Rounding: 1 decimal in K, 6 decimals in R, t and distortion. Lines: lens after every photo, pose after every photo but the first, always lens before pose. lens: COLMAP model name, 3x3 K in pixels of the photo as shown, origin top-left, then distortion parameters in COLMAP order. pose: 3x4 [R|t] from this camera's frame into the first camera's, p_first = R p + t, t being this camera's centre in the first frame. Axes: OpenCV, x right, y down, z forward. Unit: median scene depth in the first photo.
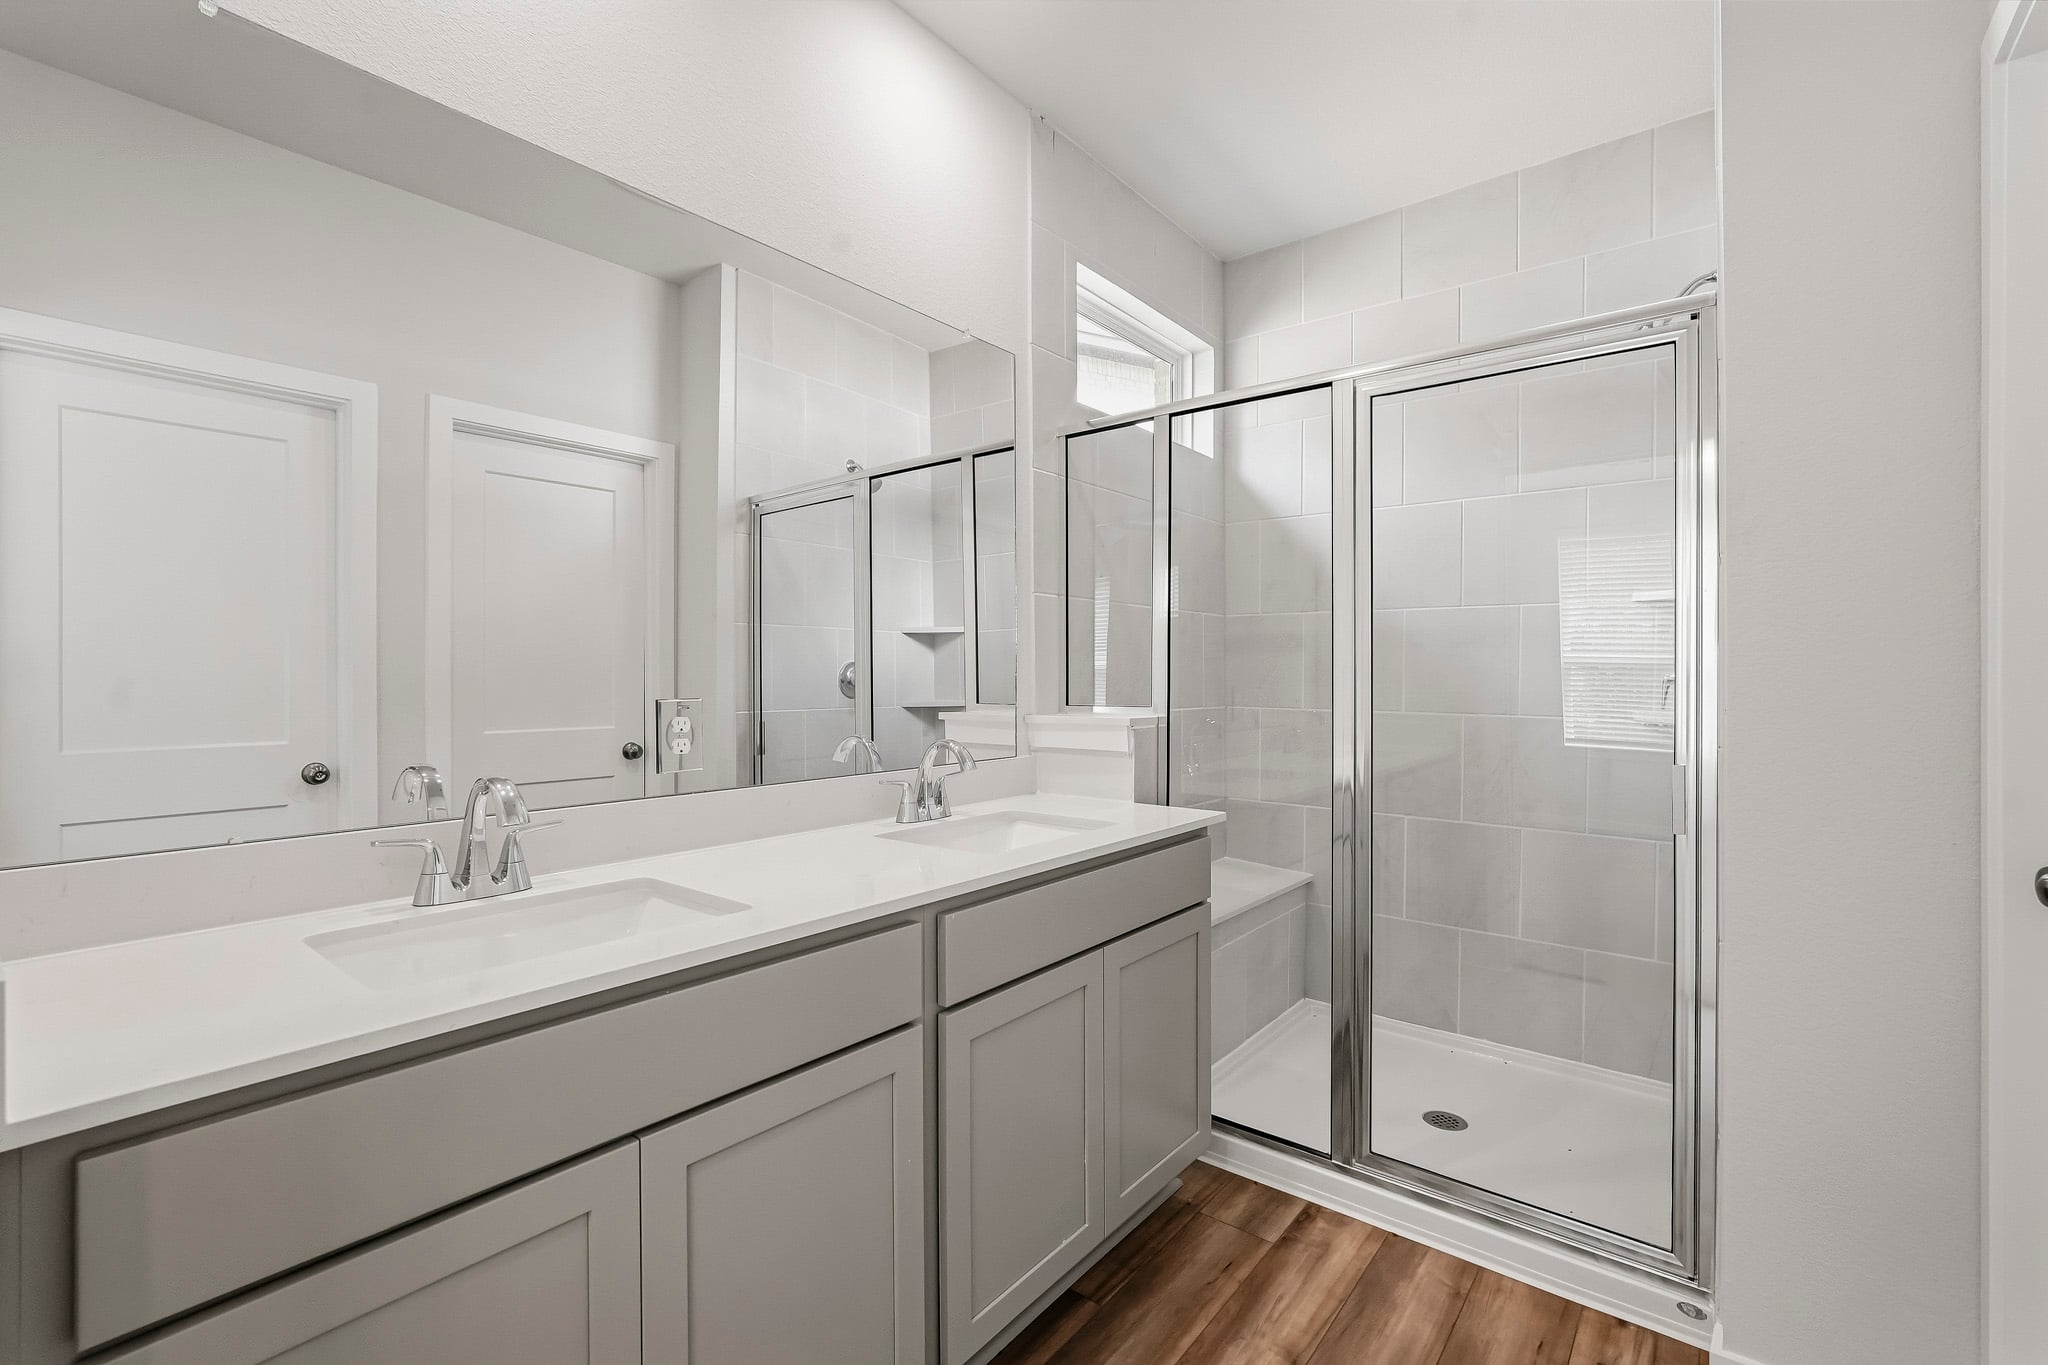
lens RADIAL K [[903.6, 0, 1025.1], [0, 903.6, 685.1], [0, 0, 1]] dist [-0.016666, 0.008145]
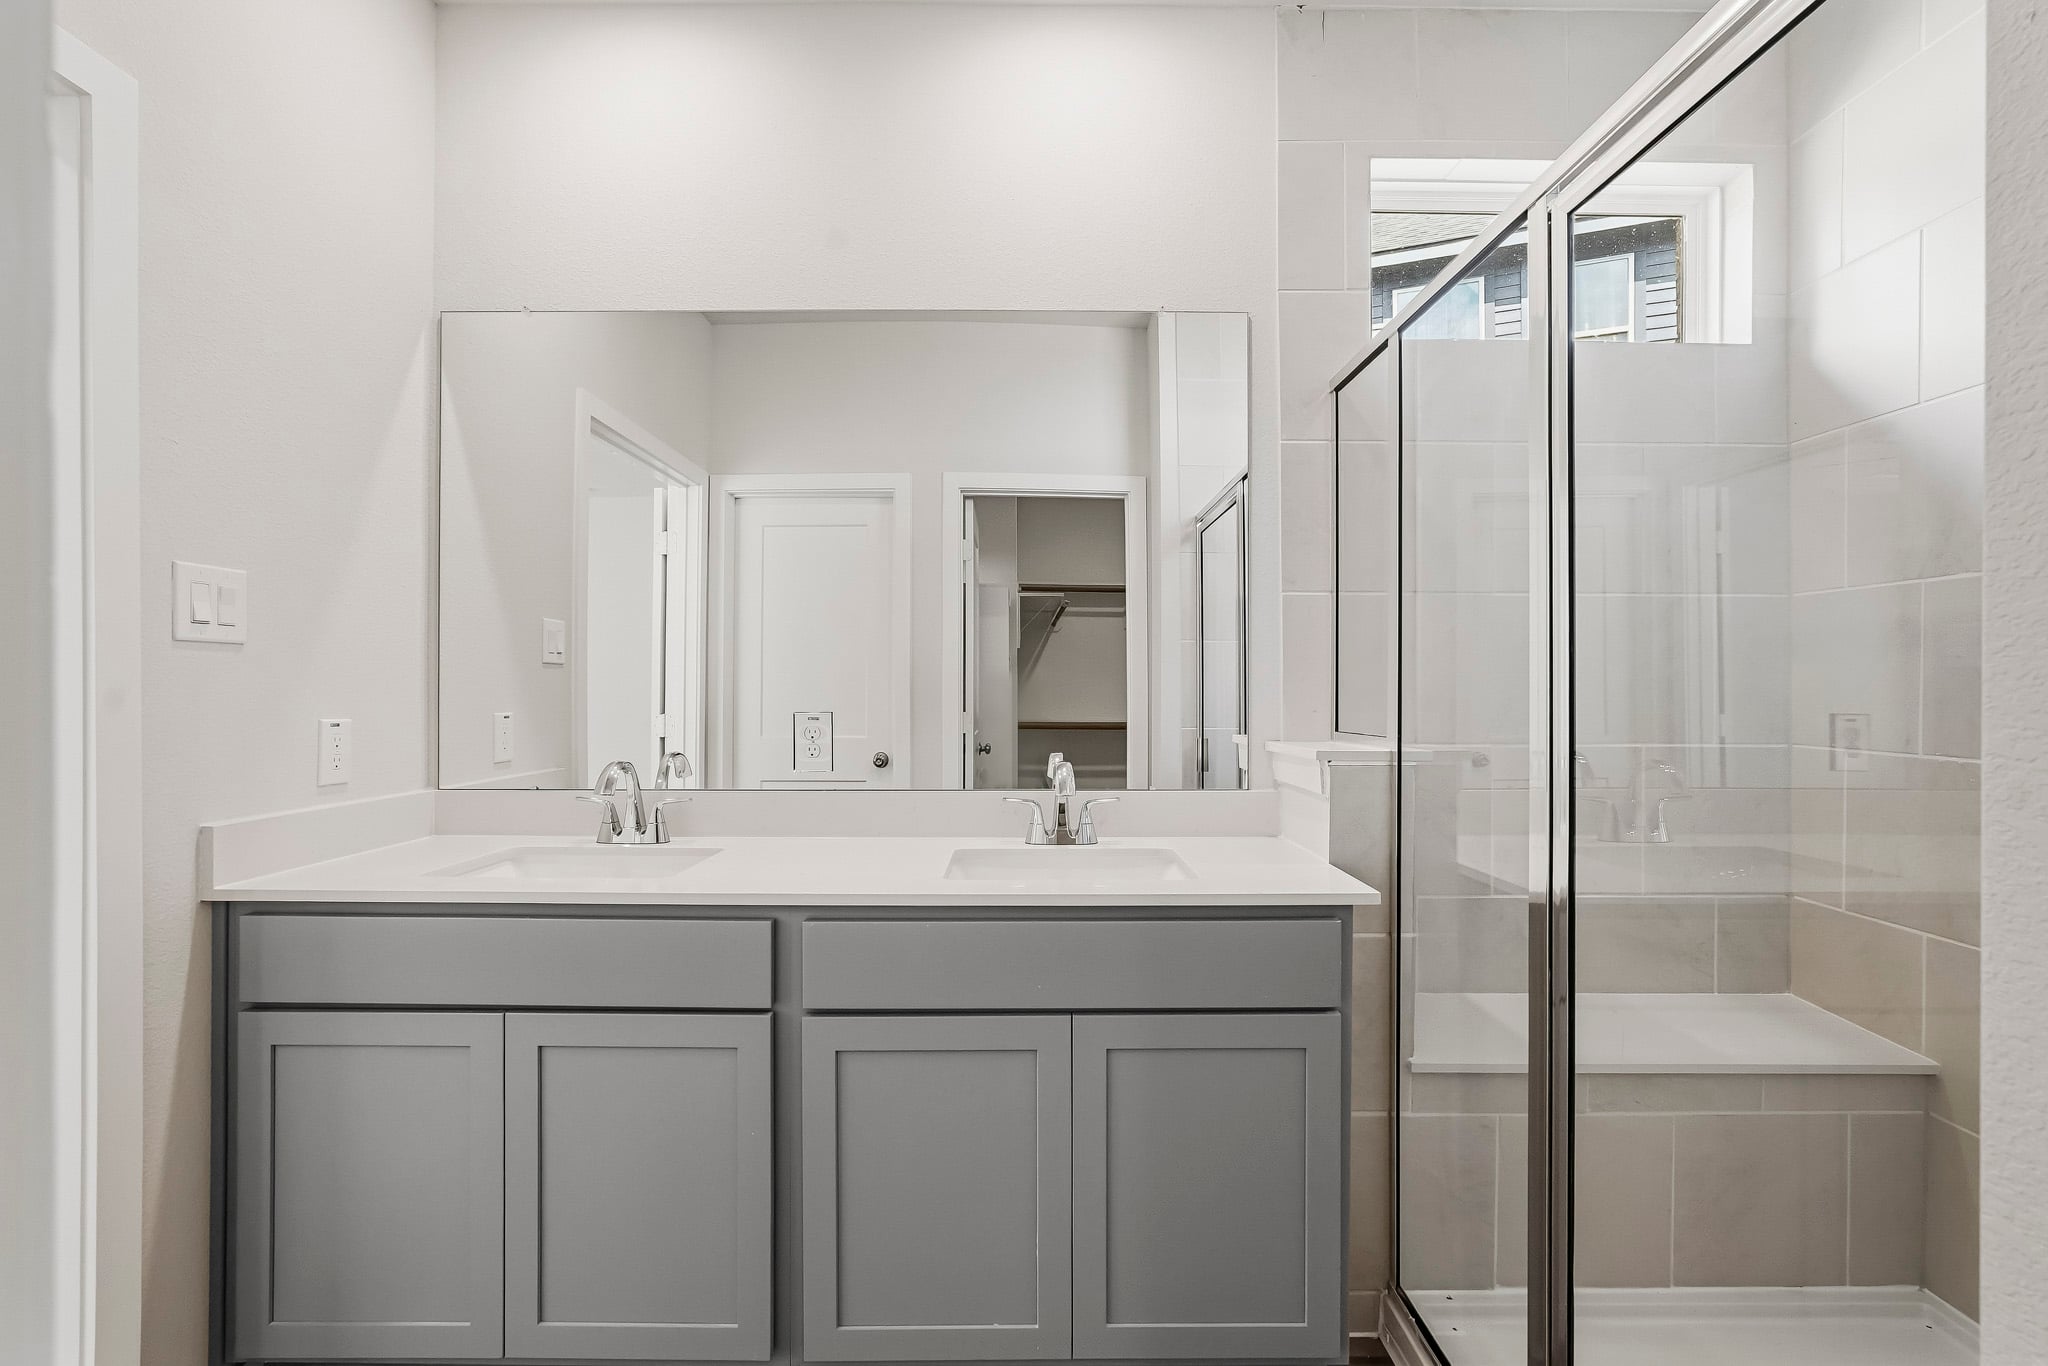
lens RADIAL K [[903.6, 0, 1025.1], [0, 903.6, 685.6], [0, 0, 1]] dist [-0.016666, 0.008145]
pose [[0.627090, 0.005093, -0.778930, 0.496436], [-0.010486, 0.999943, -0.001905, -0.012035], [0.778876, 0.009362, 0.627108, 0.297523]]
